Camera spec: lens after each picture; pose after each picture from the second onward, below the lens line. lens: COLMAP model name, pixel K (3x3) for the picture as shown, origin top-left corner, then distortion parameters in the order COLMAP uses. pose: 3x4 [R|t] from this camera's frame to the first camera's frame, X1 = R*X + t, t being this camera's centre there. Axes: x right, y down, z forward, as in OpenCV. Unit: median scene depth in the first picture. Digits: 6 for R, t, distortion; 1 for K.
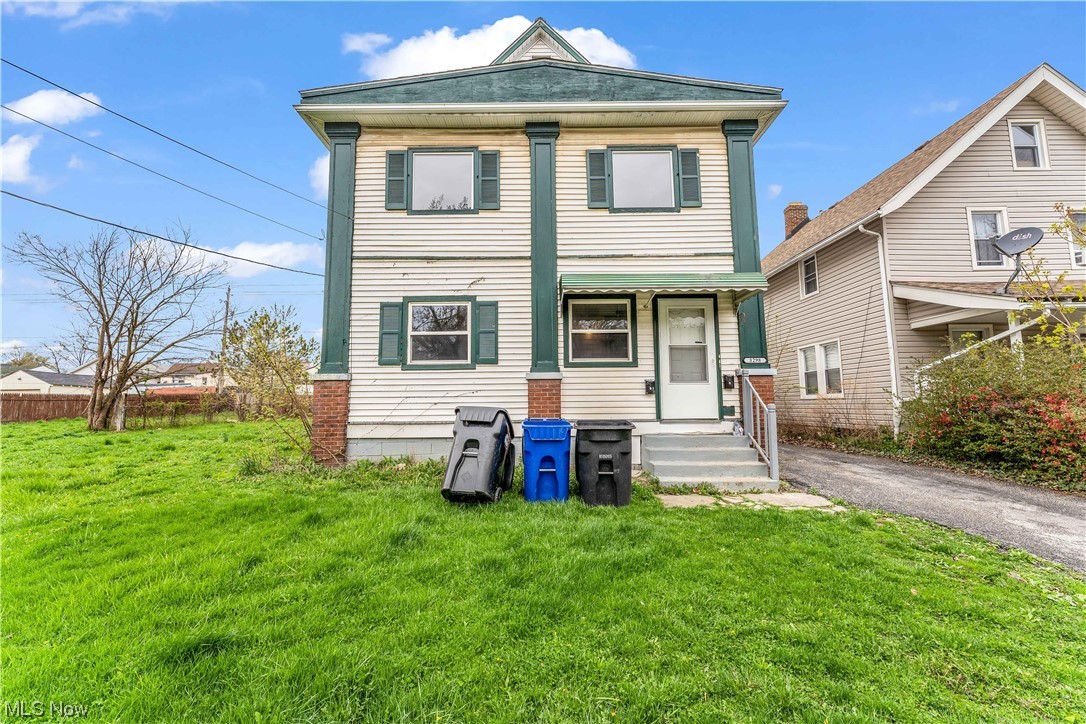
lens RADIAL K [[426.6, 0, 539.9], [0, 426.6, 361.7], [0, 0, 1]] dist [-0.003514, -0.000163]
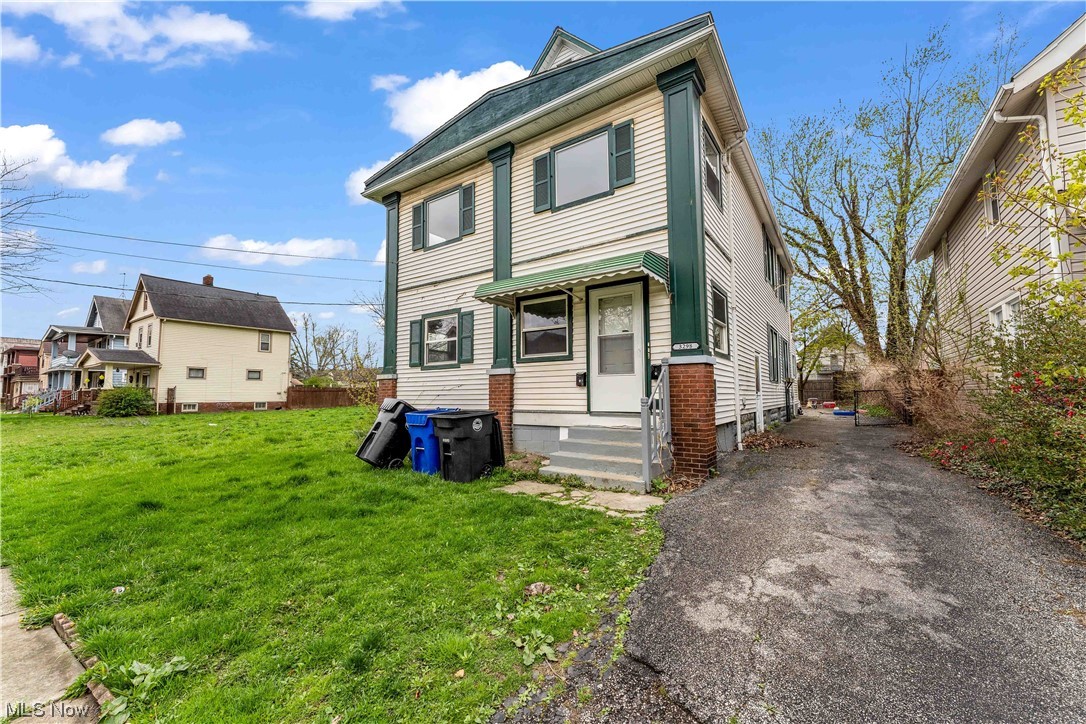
lens RADIAL K [[426.6, 0, 542.0], [0, 426.6, 364.5], [0, 0, 1]] dist [-0.003514, -0.000163]
pose [[0.821554, -0.039932, -0.568731, 0.741939], [0.056696, 0.998322, 0.011804, 0.006534], [0.567305, -0.041942, 0.822439, 0.117811]]
